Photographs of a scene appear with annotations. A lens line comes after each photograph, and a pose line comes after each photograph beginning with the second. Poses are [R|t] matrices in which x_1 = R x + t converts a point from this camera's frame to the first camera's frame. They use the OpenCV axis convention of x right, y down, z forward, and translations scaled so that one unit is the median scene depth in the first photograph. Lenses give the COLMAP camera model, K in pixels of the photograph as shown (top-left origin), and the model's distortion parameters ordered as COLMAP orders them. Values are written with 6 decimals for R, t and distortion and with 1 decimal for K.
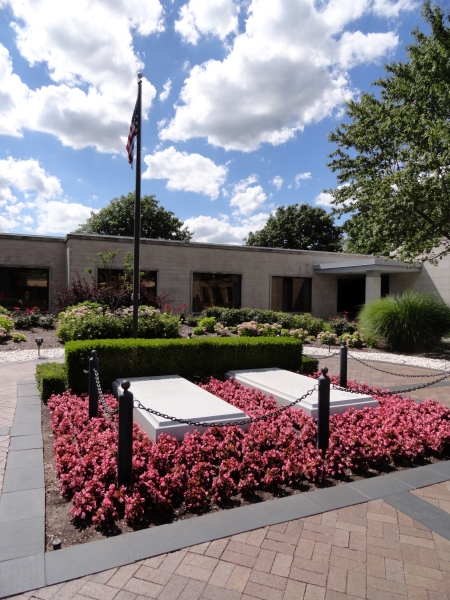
lens RADIAL K [[399.4, 0, 225.0], [0, 399.4, 300.0], [0, 0, 1]] dist [0.000663, -0.000068]
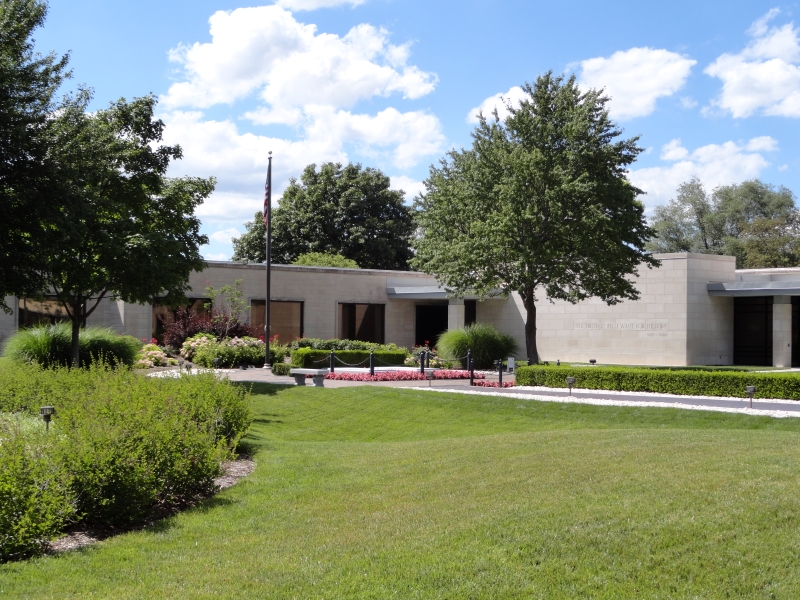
lens RADIAL K [[1215.0, 0, 400.0], [0, 1215.0, 300.0], [0, 0, 1]] dist [-0.000629, -0.000517]
pose [[0.961644, 0.001389, 0.274297, -0.429506], [0.007676, 0.999459, -0.031972, 0.014429], [-0.274193, 0.032851, 0.961113, -1.374491]]
